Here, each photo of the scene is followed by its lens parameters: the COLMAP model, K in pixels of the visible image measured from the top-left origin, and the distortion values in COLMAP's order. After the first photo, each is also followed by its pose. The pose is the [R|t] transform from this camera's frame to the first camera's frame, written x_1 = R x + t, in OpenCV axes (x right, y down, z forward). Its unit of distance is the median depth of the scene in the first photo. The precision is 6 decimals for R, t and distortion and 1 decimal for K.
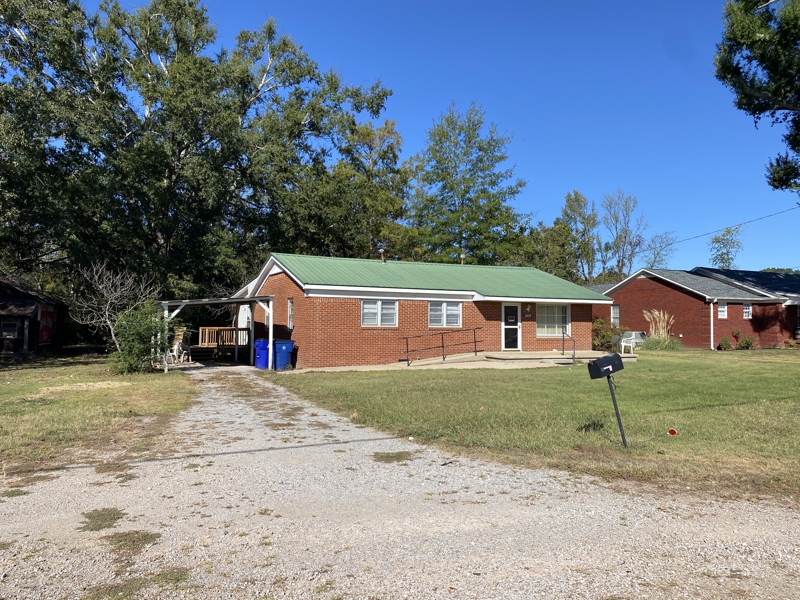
lens RADIAL K [[618.4, 0, 399.3], [0, 618.4, 300.5], [0, 0, 1]] dist [0.049701, -0.002686]
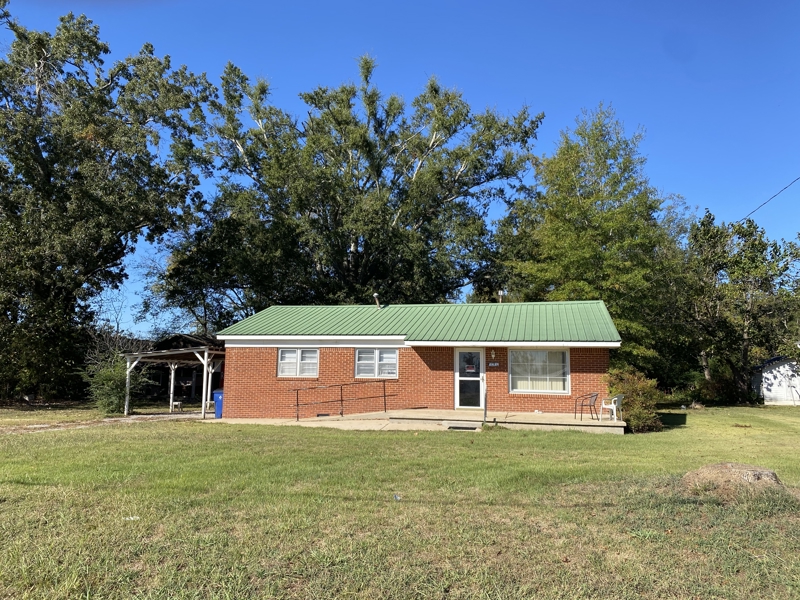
lens RADIAL K [[618.4, 0, 397.7], [0, 618.4, 301.6], [0, 0, 1]] dist [0.049701, -0.002686]
pose [[0.775582, -0.072396, -0.627081, 0.615351], [0.017443, 0.995480, -0.093354, 0.016883], [0.631005, 0.061465, 0.773340, 0.330359]]
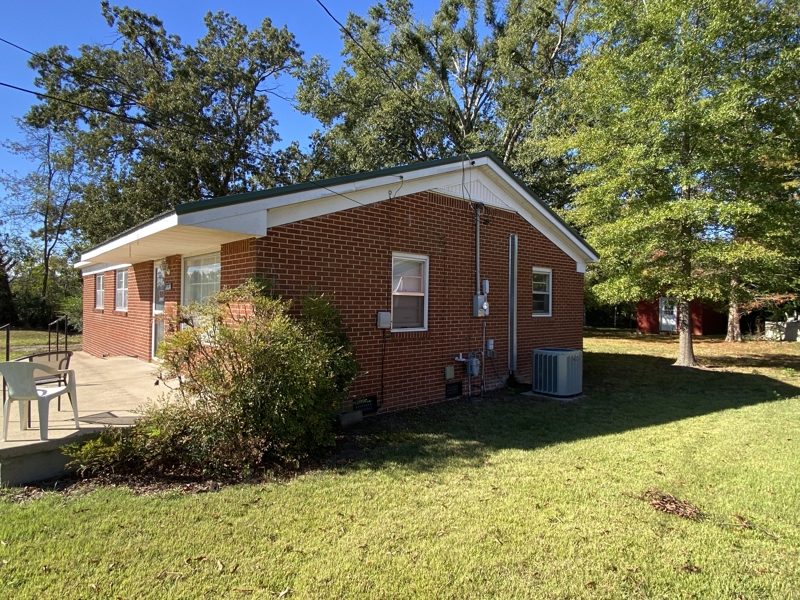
lens RADIAL K [[463.3, 0, 396.3], [0, 463.3, 301.0], [0, 0, 1]] dist [0.006312, -0.009112]
pose [[0.270846, -0.006546, -0.962600, 0.573628], [0.034398, 0.999404, 0.002882, 0.039377], [0.962008, -0.033892, 0.270910, 1.088143]]
